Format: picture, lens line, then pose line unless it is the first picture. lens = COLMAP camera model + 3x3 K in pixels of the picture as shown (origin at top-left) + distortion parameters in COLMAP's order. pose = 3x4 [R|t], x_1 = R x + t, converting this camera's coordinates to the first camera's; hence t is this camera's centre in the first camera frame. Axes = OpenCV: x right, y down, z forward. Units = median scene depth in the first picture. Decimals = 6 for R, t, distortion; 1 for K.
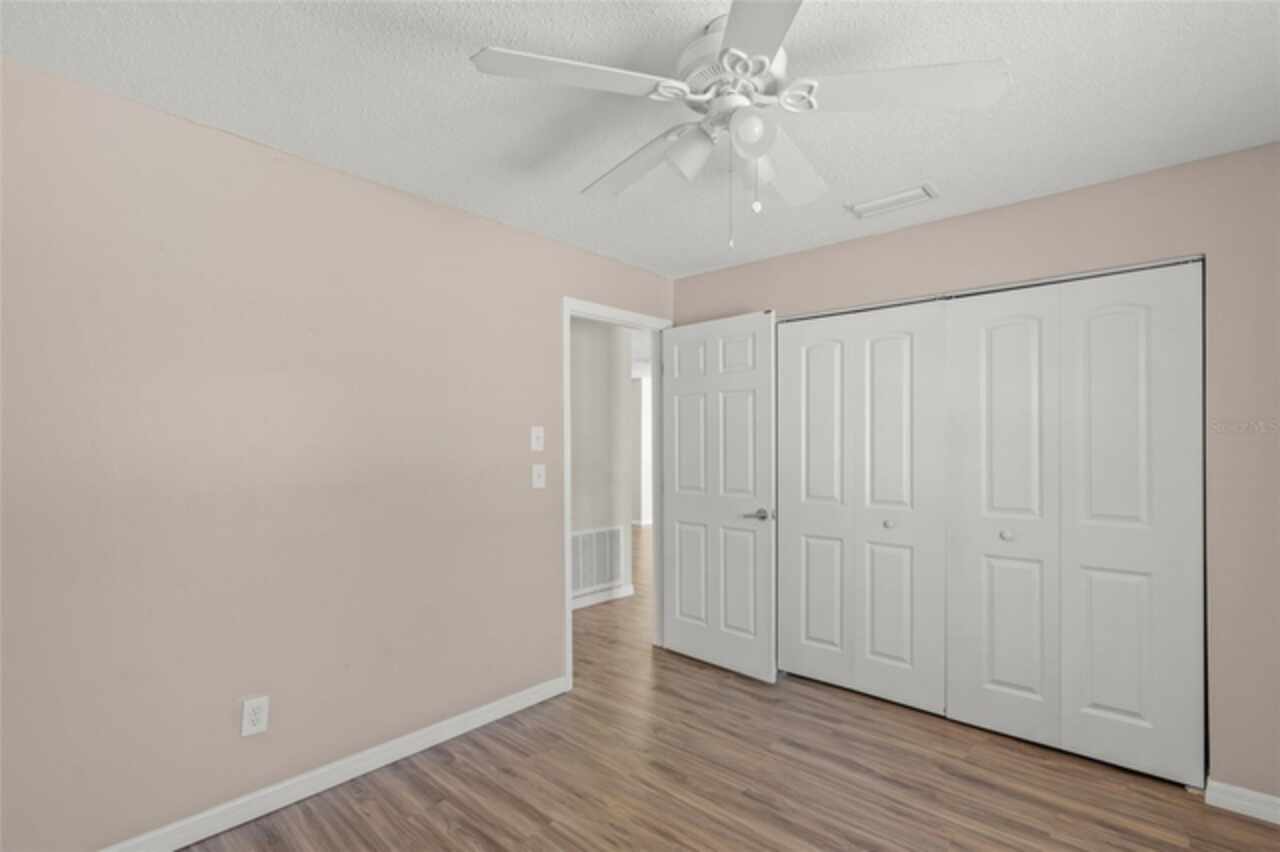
lens RADIAL K [[575.6, 0, 635.6], [0, 575.6, 438.1], [0, 0, 1]] dist [-0.000416, 0.001056]
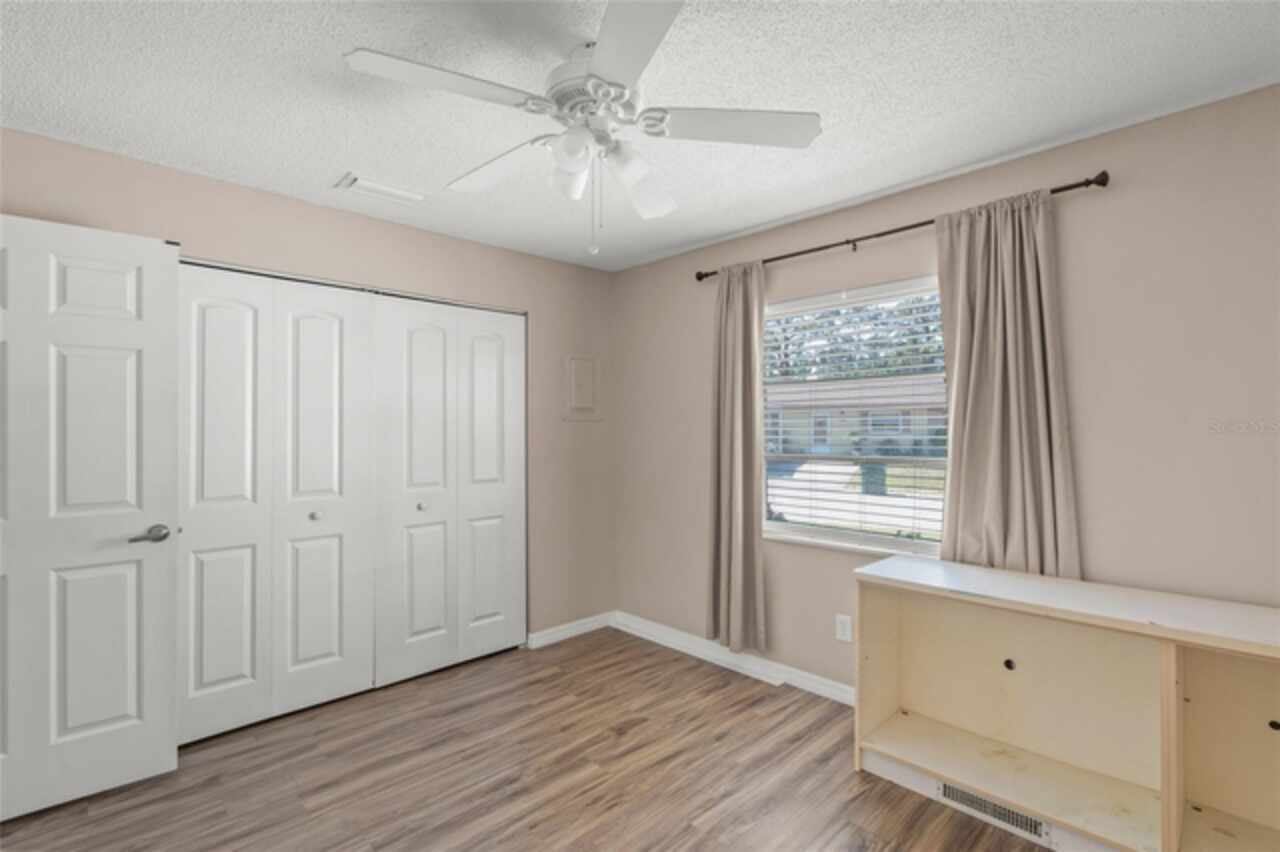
lens RADIAL K [[575.6, 0, 637.4], [0, 575.6, 420.5], [0, 0, 1]] dist [-0.000416, 0.001056]
pose [[0.107762, 0.011778, 0.994107, -0.477016], [-0.003945, 0.999927, -0.011419, 0.003807], [-0.994169, -0.002691, 0.107801, 0.419207]]
